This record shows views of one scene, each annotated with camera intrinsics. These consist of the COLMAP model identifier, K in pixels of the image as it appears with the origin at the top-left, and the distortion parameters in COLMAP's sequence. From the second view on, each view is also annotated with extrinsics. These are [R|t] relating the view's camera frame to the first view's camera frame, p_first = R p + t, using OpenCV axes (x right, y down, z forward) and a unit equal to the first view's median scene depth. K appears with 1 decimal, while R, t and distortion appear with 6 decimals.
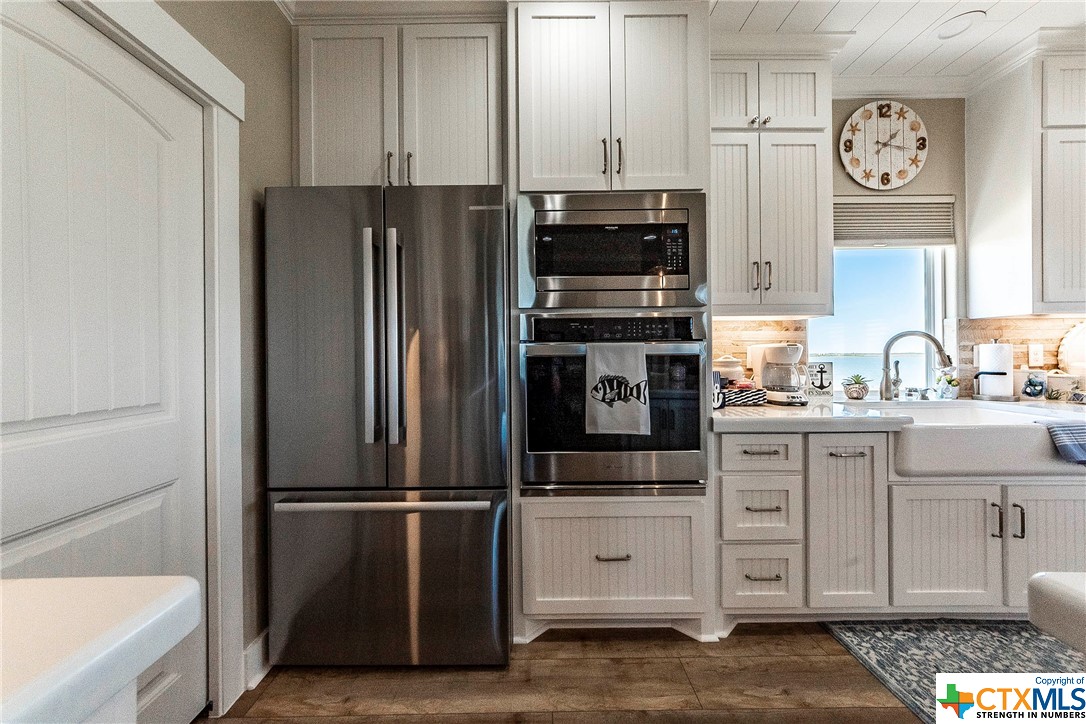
lens RADIAL K [[393.6, 0, 538.6], [0, 393.6, 354.1], [0, 0, 1]] dist [-0.003456, 0.001413]
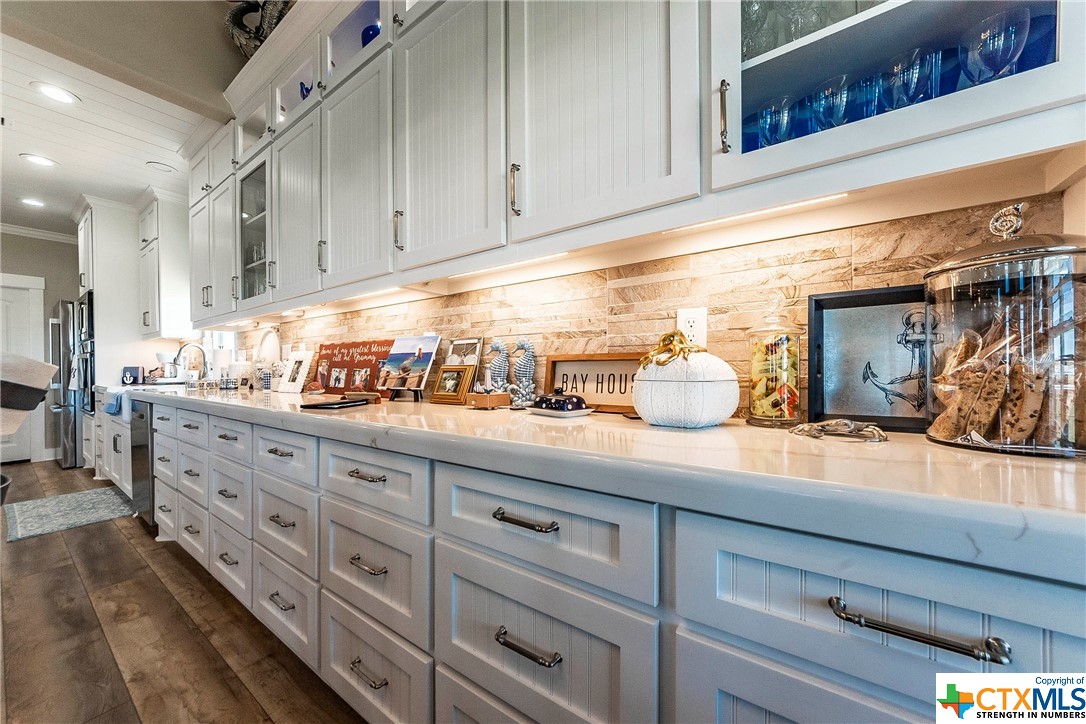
lens RADIAL K [[393.6, 0, 544.6], [0, 393.6, 371.4], [0, 0, 1]] dist [-0.003456, 0.001413]
pose [[0.810367, 0.004102, -0.585909, 3.520496], [-0.001717, 0.999988, 0.004627, 0.058597], [0.585920, -0.002743, 0.810364, 0.603595]]
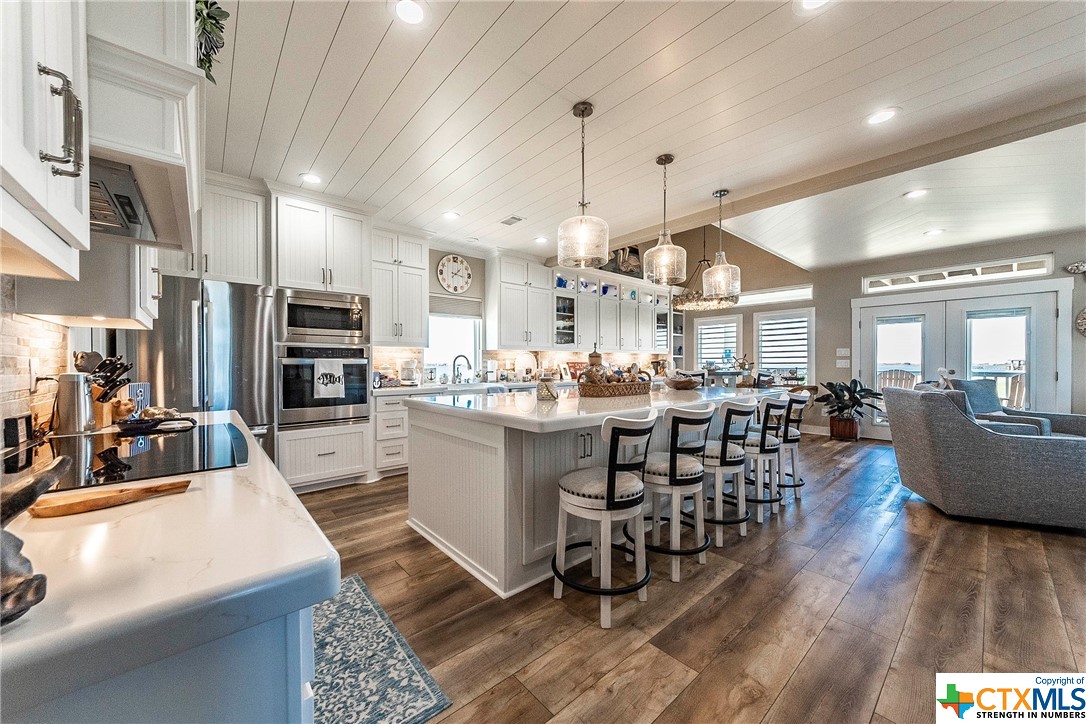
lens RADIAL K [[393.6, 0, 536.8], [0, 393.6, 361.4], [0, 0, 1]] dist [-0.003456, 0.001413]
pose [[0.760162, 0.007415, 0.649691, -0.315740], [-0.000293, 0.999939, -0.011070, 0.010332], [-0.649733, 0.008225, 0.760118, -1.306193]]
